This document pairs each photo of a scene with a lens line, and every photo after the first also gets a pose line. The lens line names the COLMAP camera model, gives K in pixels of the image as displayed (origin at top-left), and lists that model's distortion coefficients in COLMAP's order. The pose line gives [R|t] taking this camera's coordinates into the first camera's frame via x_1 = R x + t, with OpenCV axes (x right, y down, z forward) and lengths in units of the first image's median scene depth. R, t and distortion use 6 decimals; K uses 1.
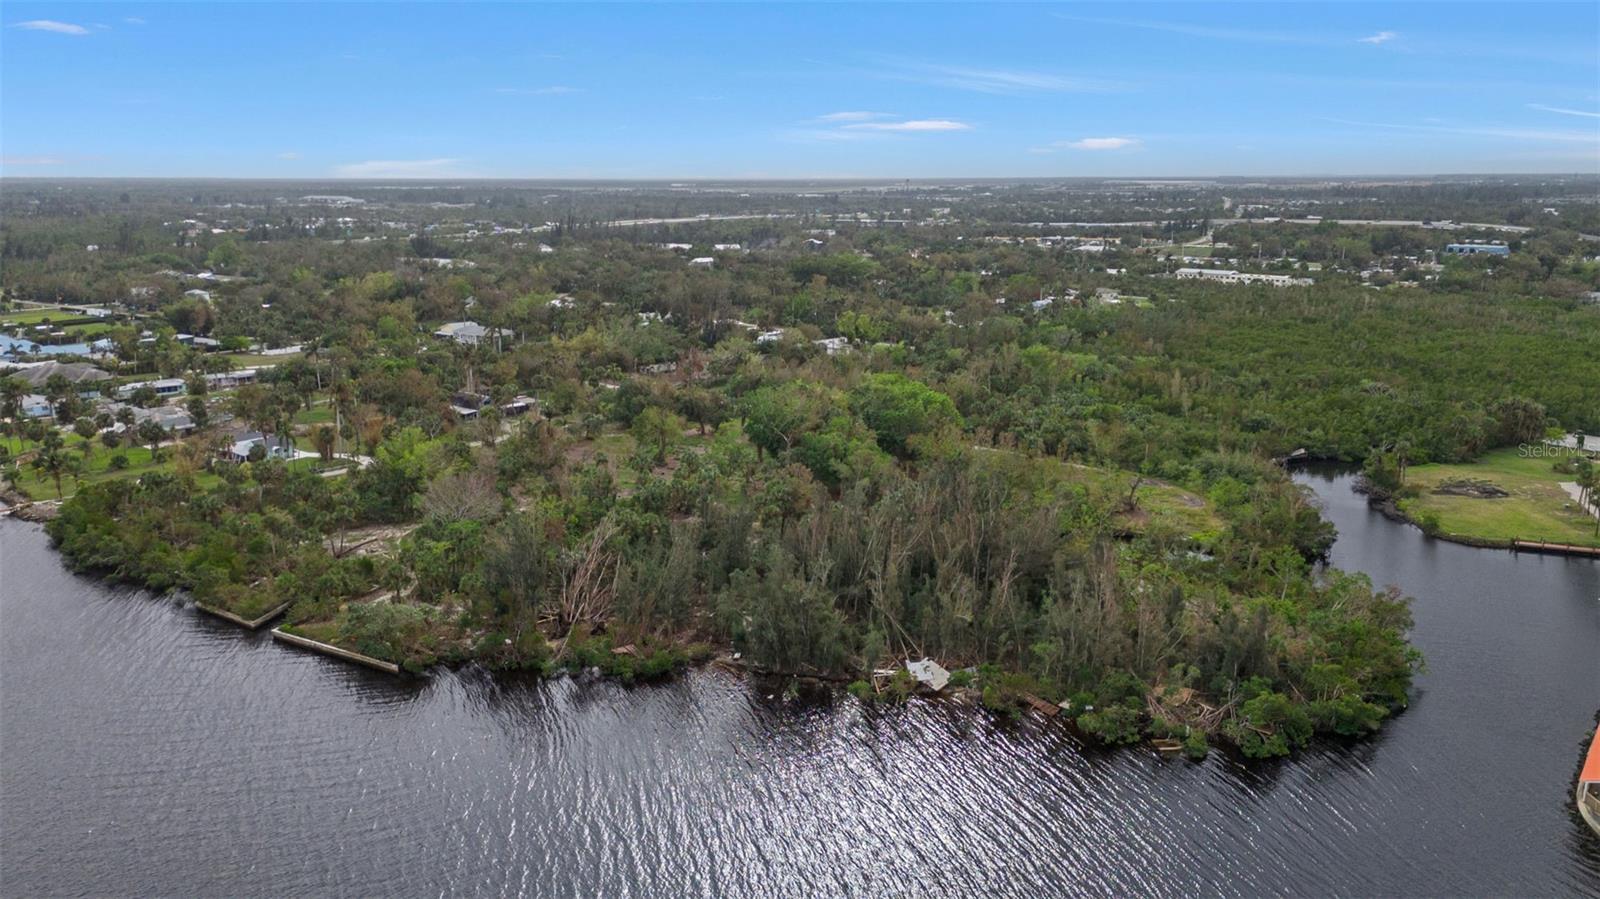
lens RADIAL K [[1189.4, 0, 800.0], [0, 1189.4, 449.5], [0, 0, 1]] dist [0.070602, -0.068239]
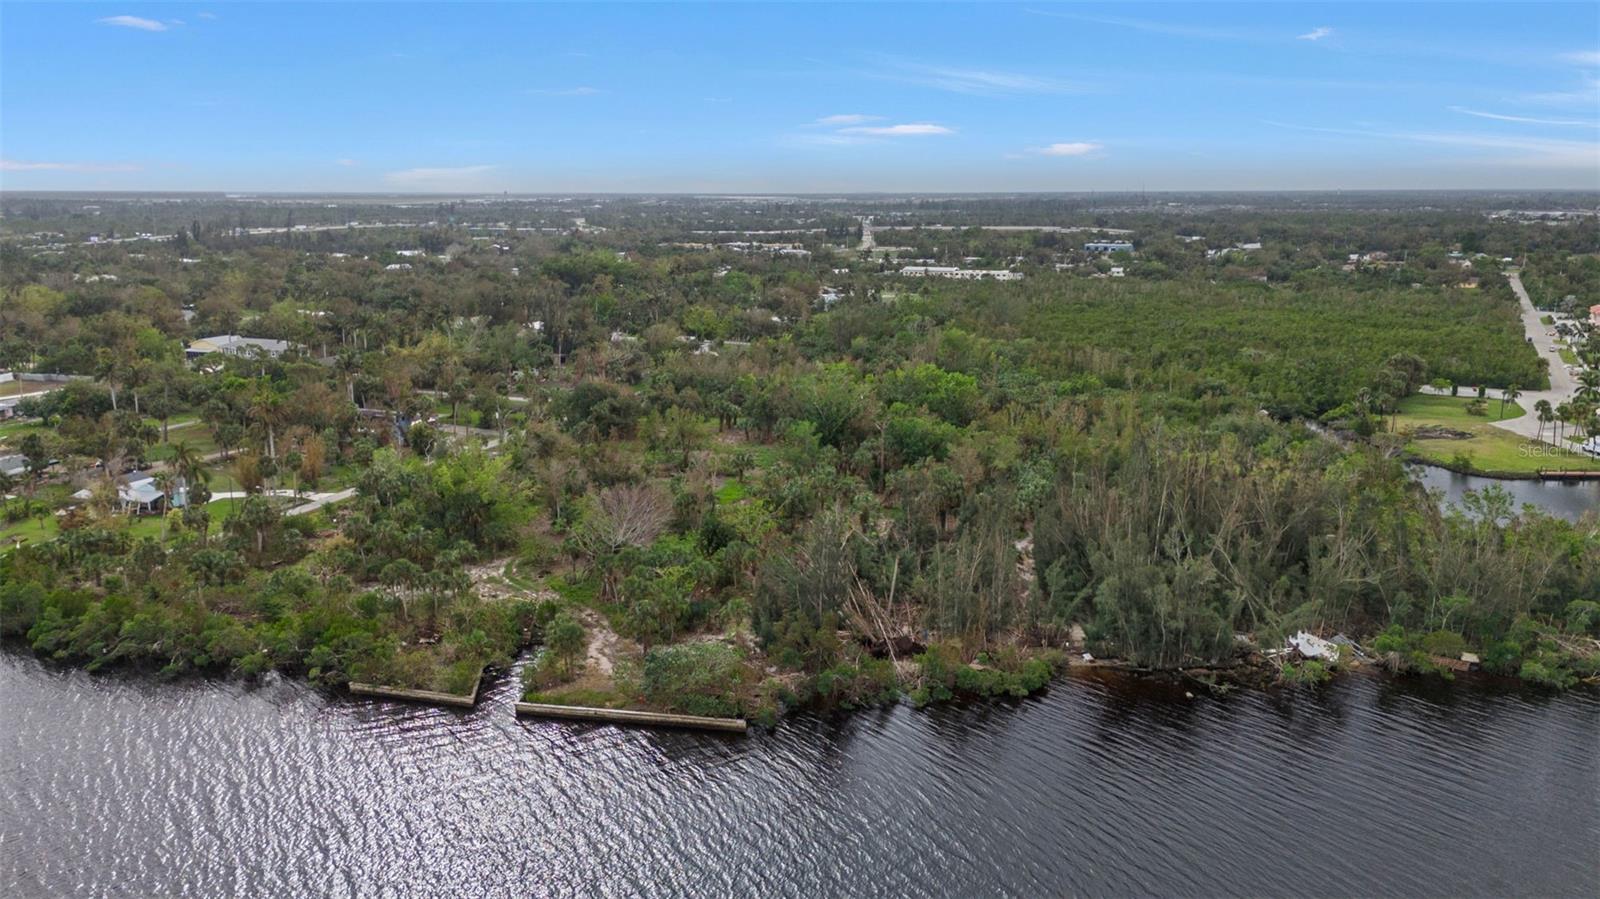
lens RADIAL K [[1189.4, 0, 800.0], [0, 1189.4, 449.5], [0, 0, 1]] dist [0.070602, -0.068239]
pose [[0.938454, -0.071123, 0.338002, -0.343565], [0.075710, 0.997130, -0.000389, 0.003573], [-0.337004, 0.025955, 0.941145, 0.152224]]
